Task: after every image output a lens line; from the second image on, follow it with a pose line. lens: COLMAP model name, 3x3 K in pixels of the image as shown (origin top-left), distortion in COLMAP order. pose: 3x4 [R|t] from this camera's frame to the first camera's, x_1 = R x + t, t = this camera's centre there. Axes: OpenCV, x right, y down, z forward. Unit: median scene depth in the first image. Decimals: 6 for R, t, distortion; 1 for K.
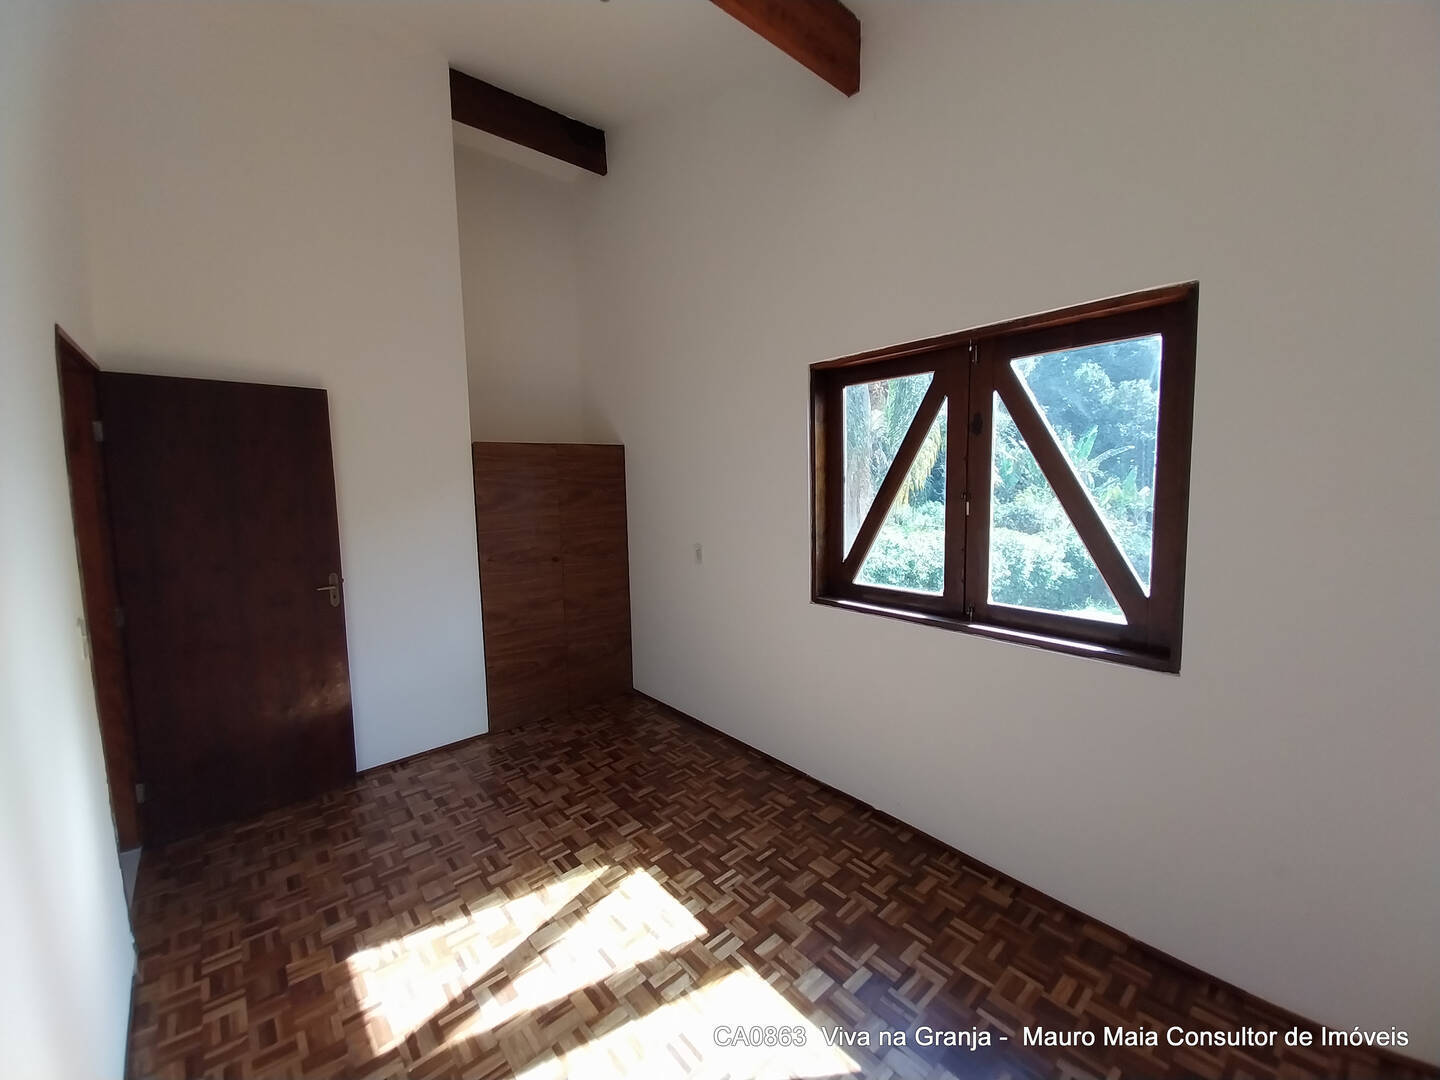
lens RADIAL K [[570.8, 0, 728.2], [0, 570.8, 530.1], [0, 0, 1]] dist [0.021922, -0.018014]
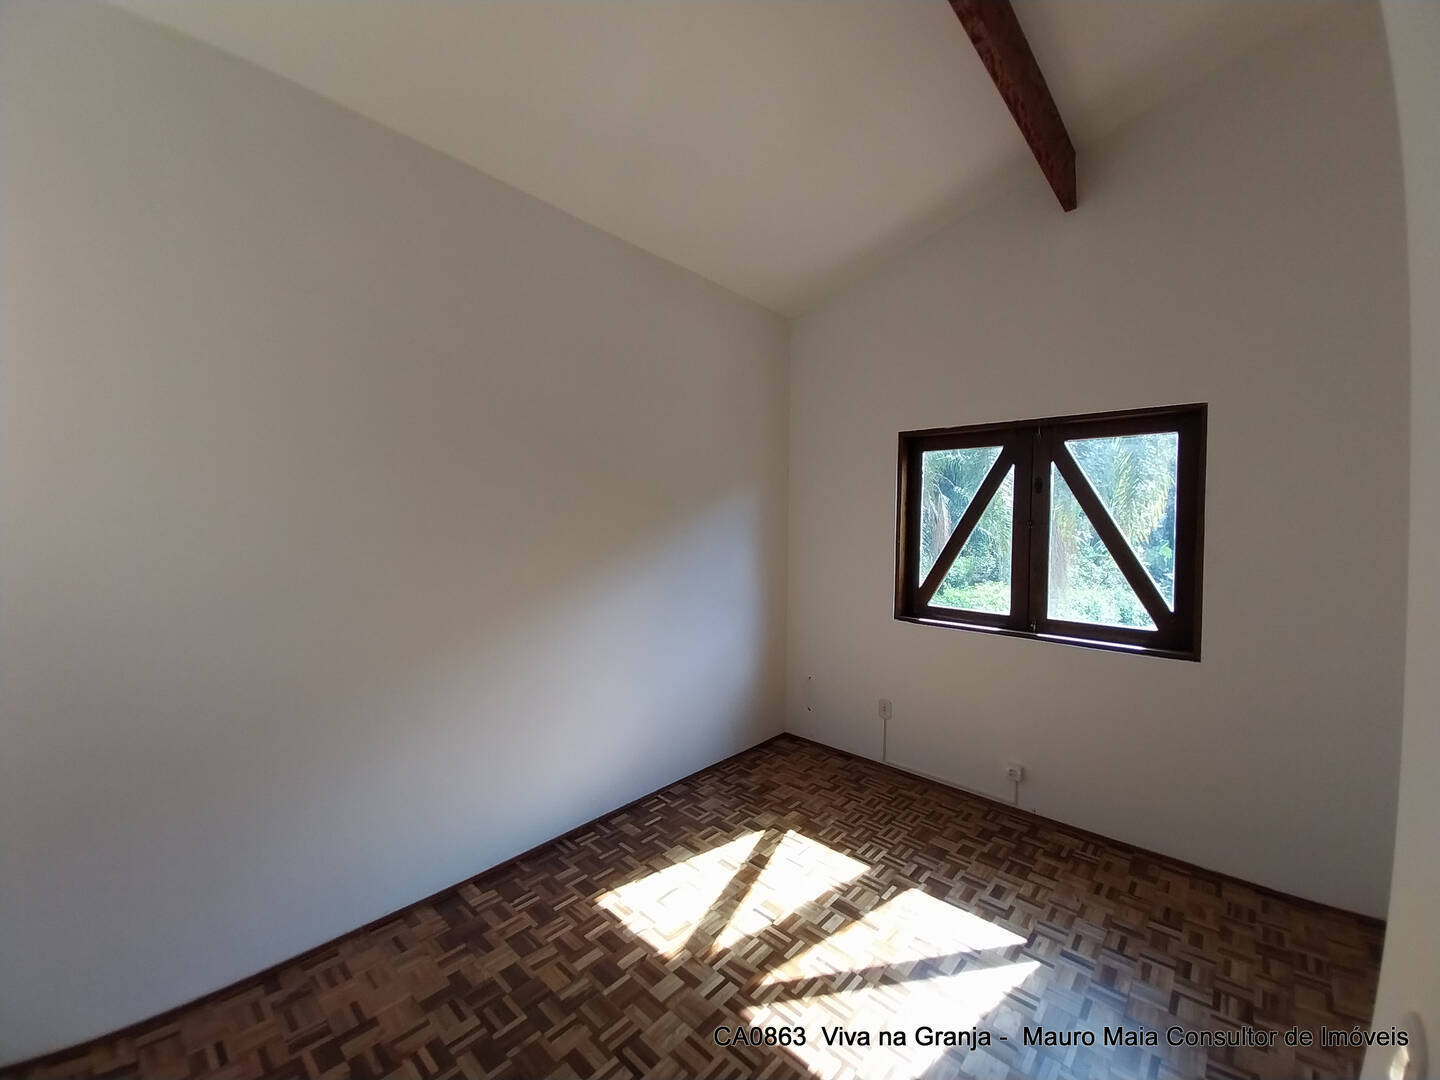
lens RADIAL K [[570.8, 0, 728.2], [0, 570.8, 530.1], [0, 0, 1]] dist [0.021922, -0.018014]
pose [[0.991246, 0.031759, 0.128150, -0.483200], [-0.022417, 0.997029, -0.073693, 0.039809], [-0.130110, 0.070176, 0.989013, -0.253011]]
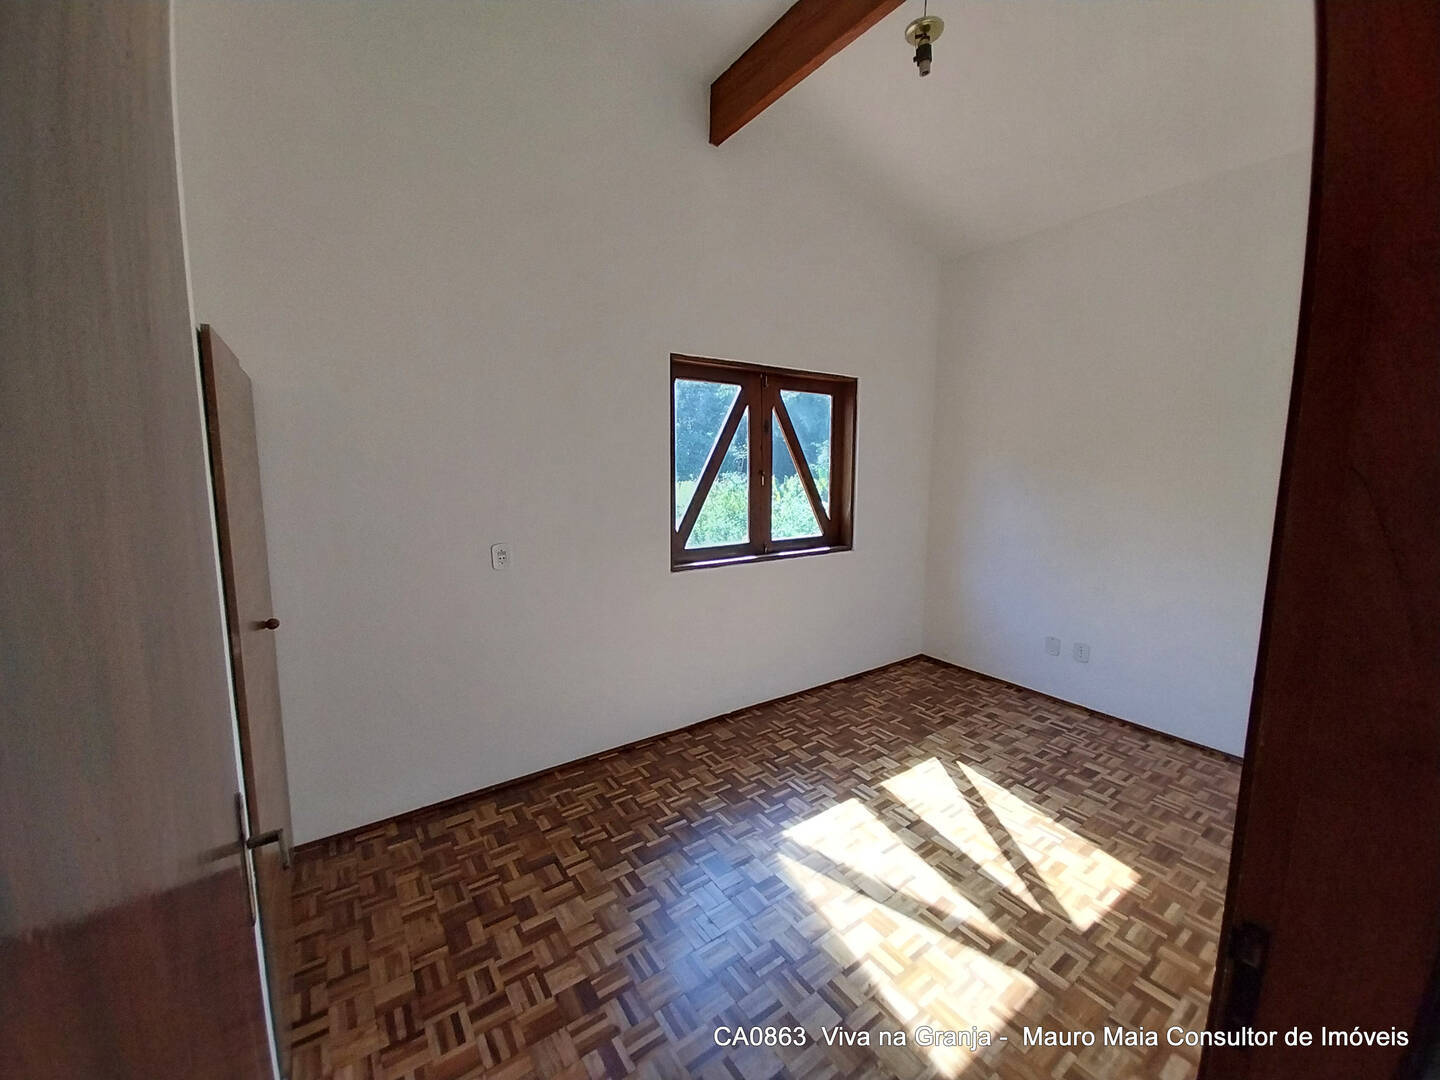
lens RADIAL K [[561.4, 0, 726.2], [0, 561.4, 536.0], [0, 0, 1]] dist [0.020994, -0.016939]
pose [[0.095988, -0.104894, 0.989840, -1.152818], [0.085872, 0.991597, 0.096753, -0.048585], [-0.991671, 0.075713, 0.104189, 0.992915]]
